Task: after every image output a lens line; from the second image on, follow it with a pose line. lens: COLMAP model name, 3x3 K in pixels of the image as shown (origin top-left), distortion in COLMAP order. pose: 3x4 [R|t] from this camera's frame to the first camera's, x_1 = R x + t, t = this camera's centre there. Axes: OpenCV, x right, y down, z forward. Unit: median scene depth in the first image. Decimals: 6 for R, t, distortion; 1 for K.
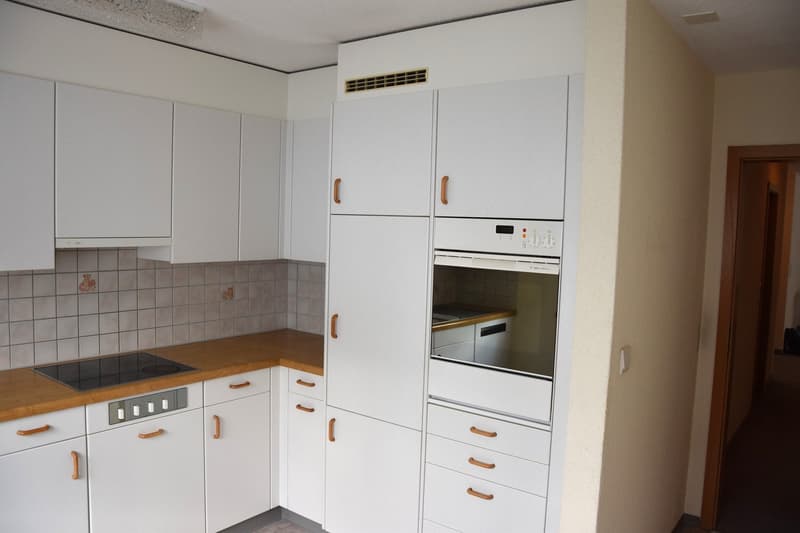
lens RADIAL K [[625.3, 0, 400.0], [0, 625.3, 266.5], [0, 0, 1]] dist [-0.084906, 0.004711]
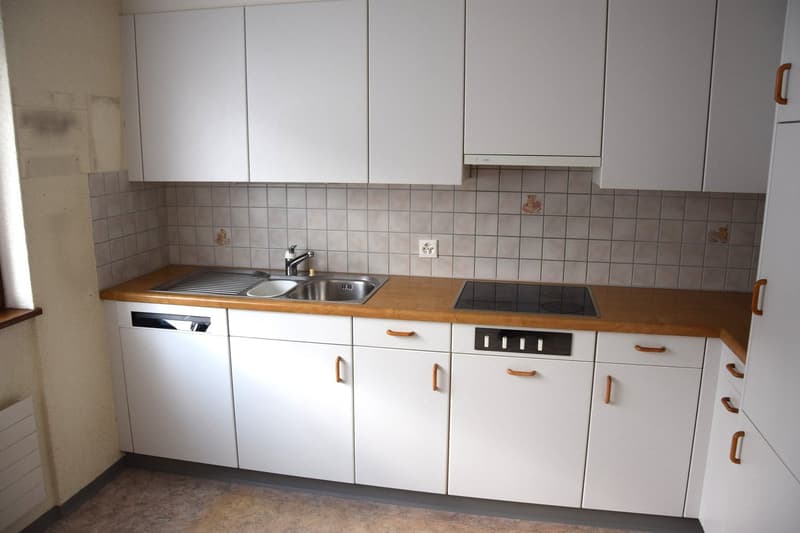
lens RADIAL K [[625.3, 0, 400.0], [0, 625.3, 266.5], [0, 0, 1]] dist [-0.084906, 0.004711]
pose [[0.459291, 0.155457, -0.874577, 0.268893], [-0.057790, 0.987711, 0.145217, -0.006247], [0.886404, -0.016155, 0.462631, 0.373825]]
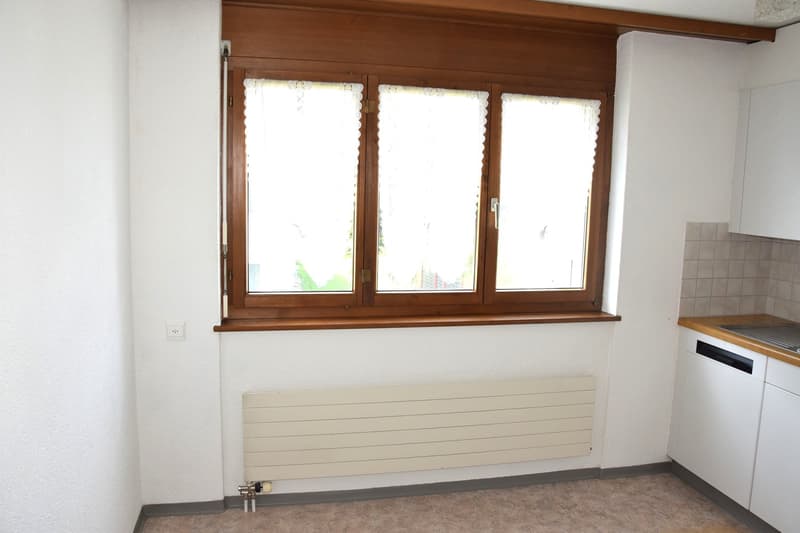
lens RADIAL K [[625.3, 0, 400.0], [0, 625.3, 266.5], [0, 0, 1]] dist [-0.084906, 0.004711]
pose [[-0.627794, 0.053182, -0.776561, 0.442548], [-0.100751, 0.983718, 0.148819, -0.017365], [0.771831, 0.171667, -0.612214, 0.670954]]
